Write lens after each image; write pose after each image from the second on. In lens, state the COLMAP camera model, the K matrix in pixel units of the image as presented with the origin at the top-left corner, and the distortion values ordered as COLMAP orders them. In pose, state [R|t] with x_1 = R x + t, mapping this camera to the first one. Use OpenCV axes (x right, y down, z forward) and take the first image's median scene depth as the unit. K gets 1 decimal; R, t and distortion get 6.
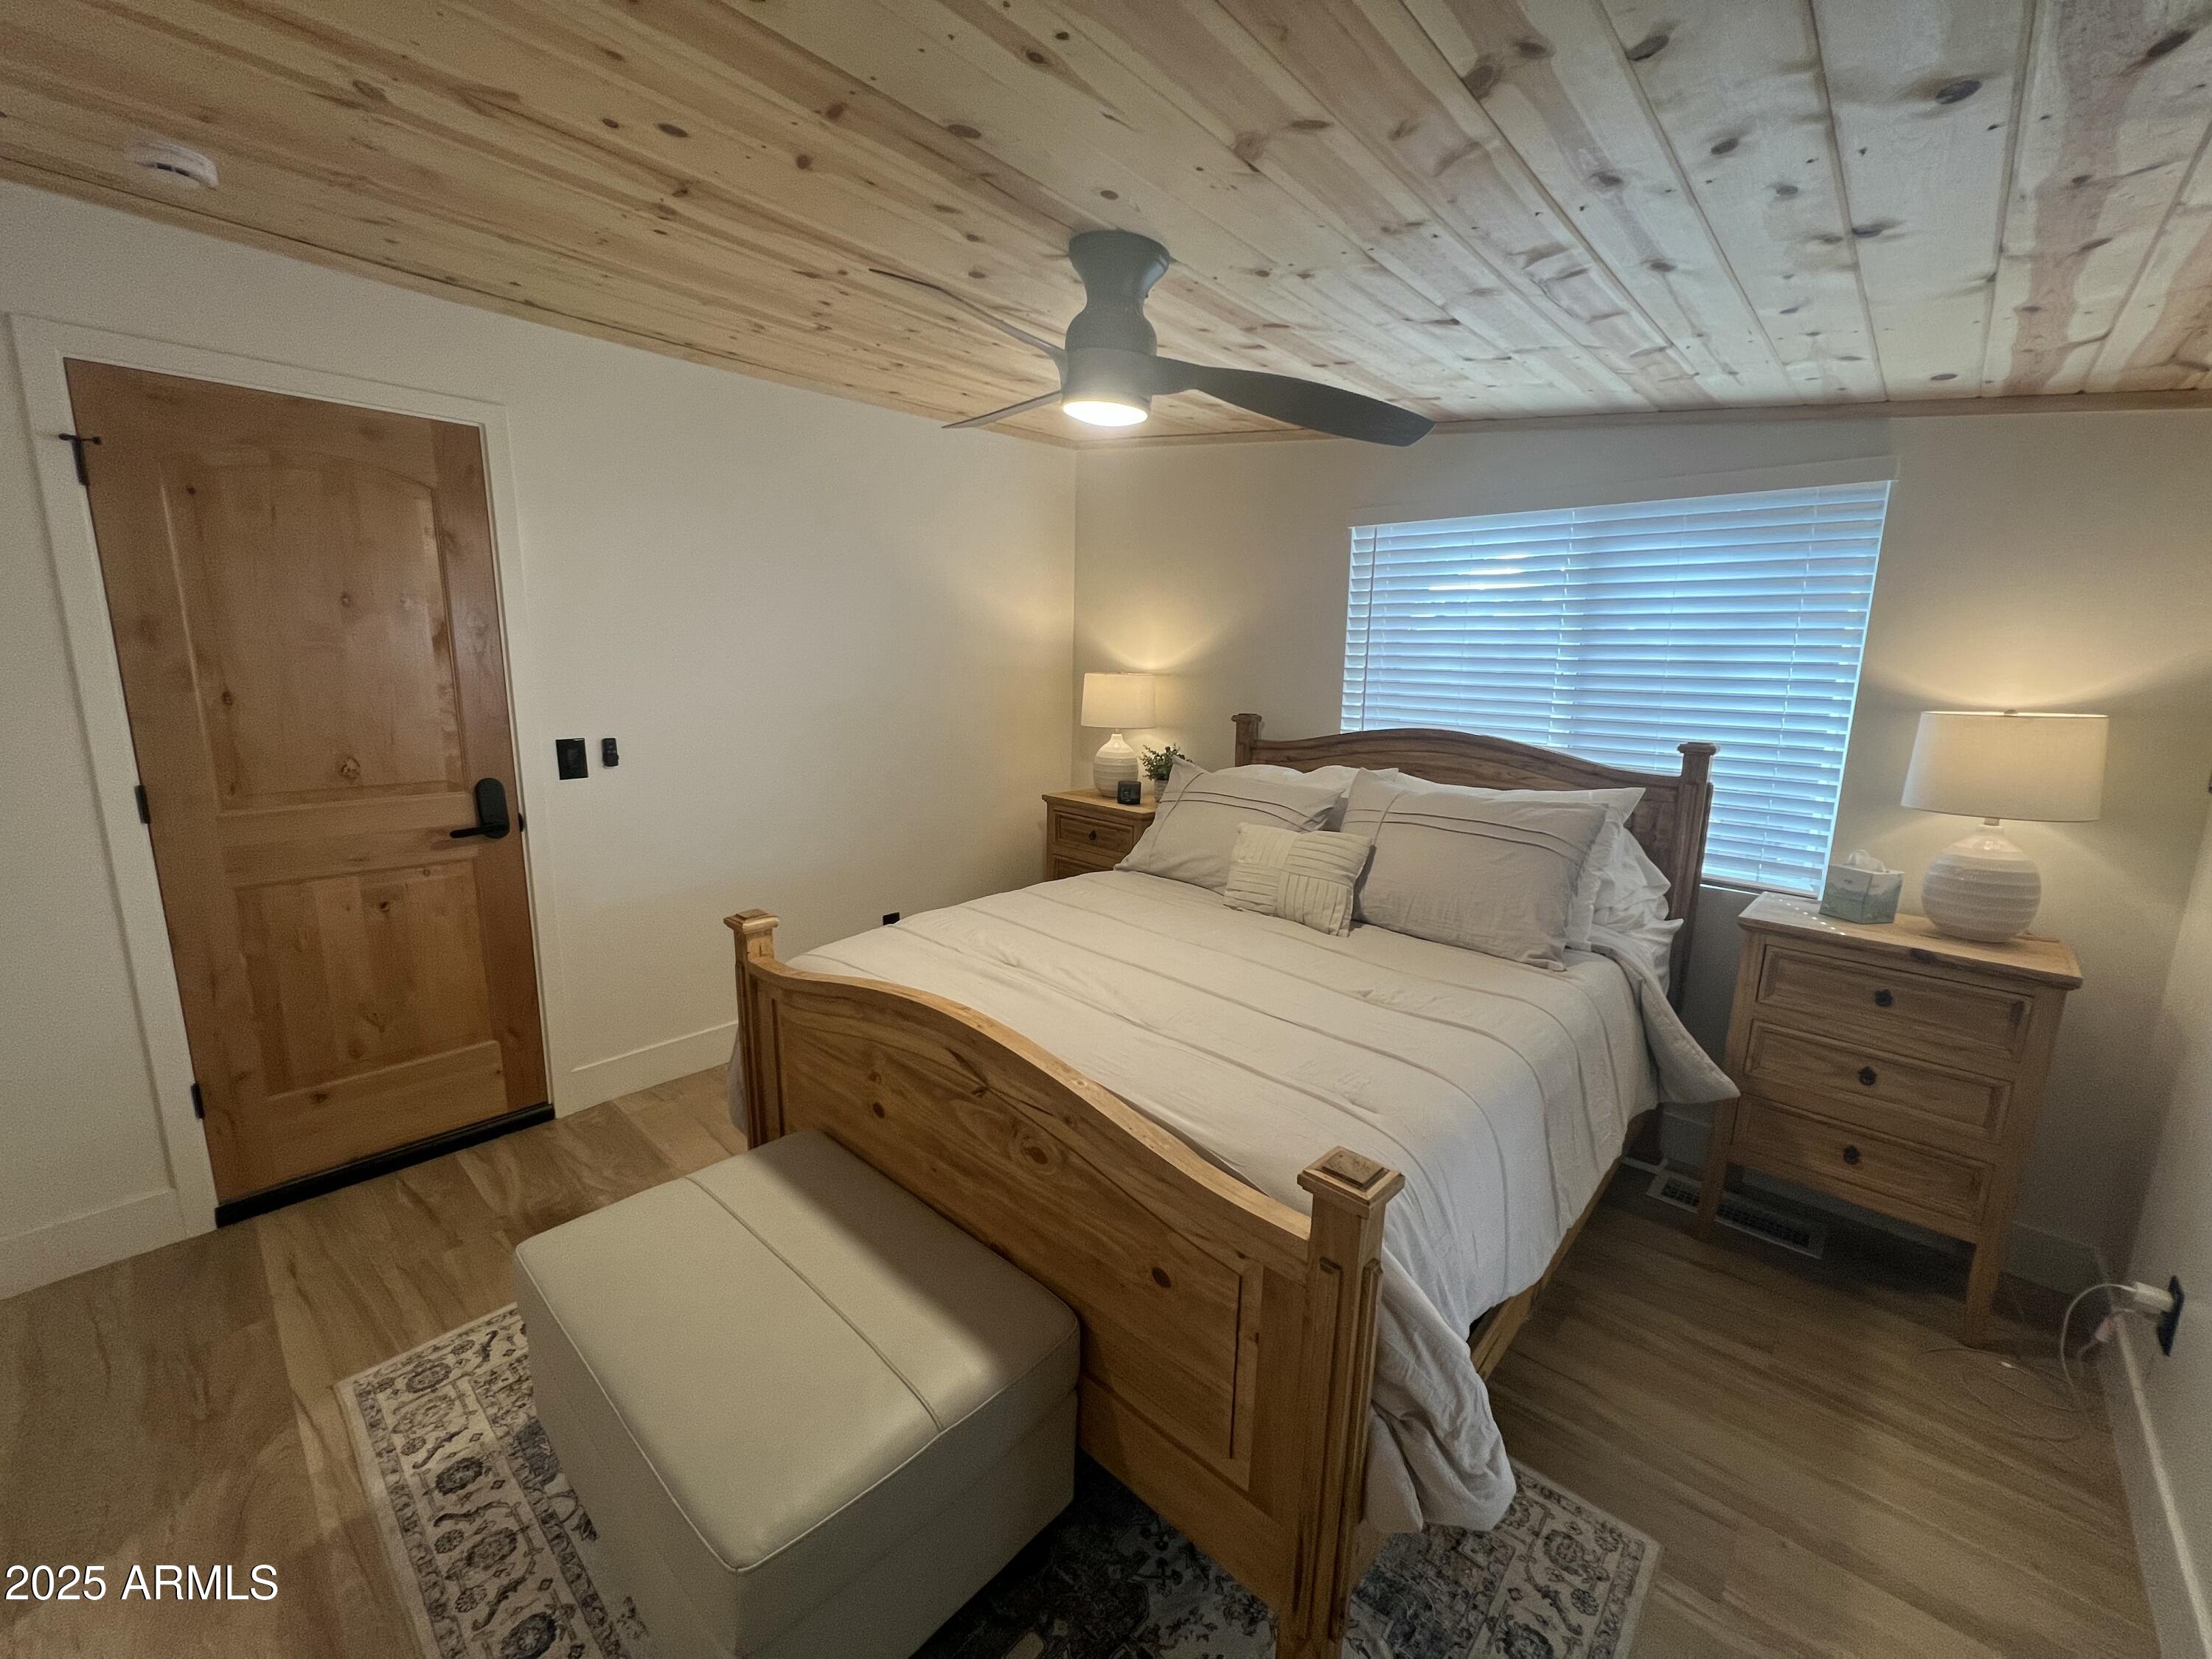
lens RADIAL K [[890.8, 0, 1106.0], [0, 890.8, 829.5], [0, 0, 1]] dist [-0.000418, -0.000009]
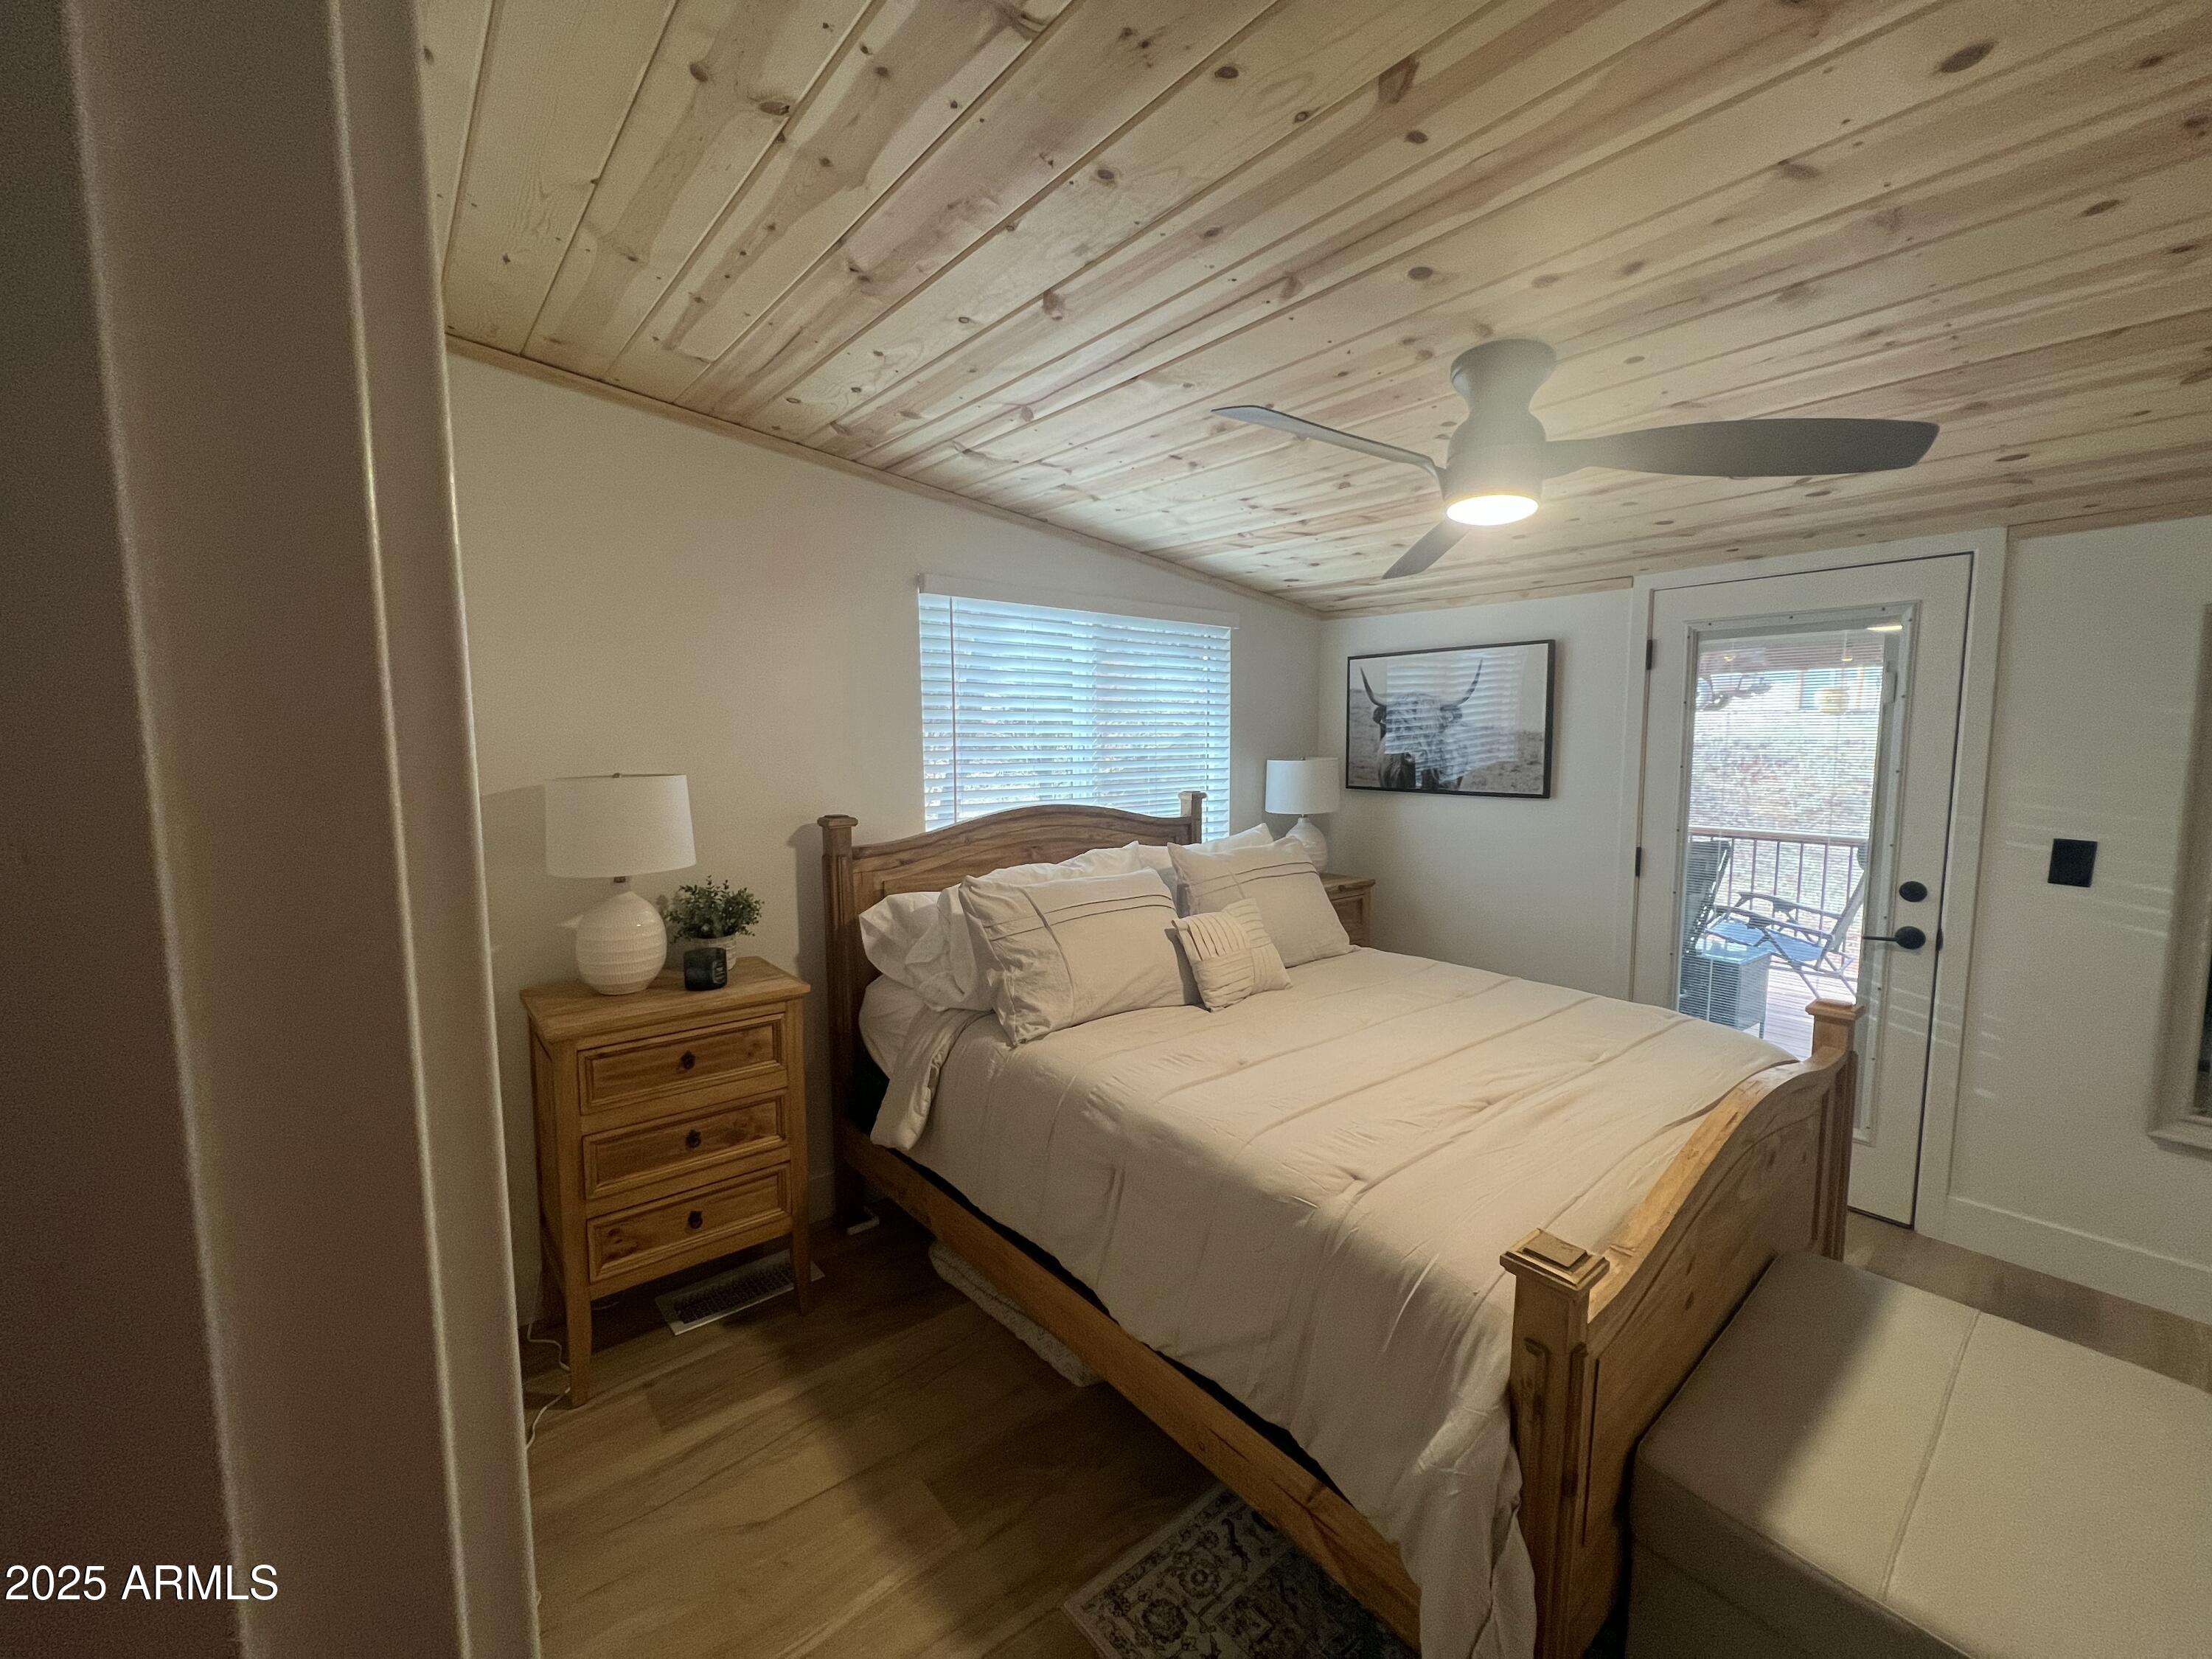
lens RADIAL K [[890.8, 0, 1106.0], [0, 890.8, 829.5], [0, 0, 1]] dist [-0.000418, -0.000009]
pose [[0.143693, -0.135002, 0.980371, -0.736995], [0.194976, 0.975096, 0.105698, -0.208121], [-0.970225, 0.175961, 0.166436, 0.882158]]
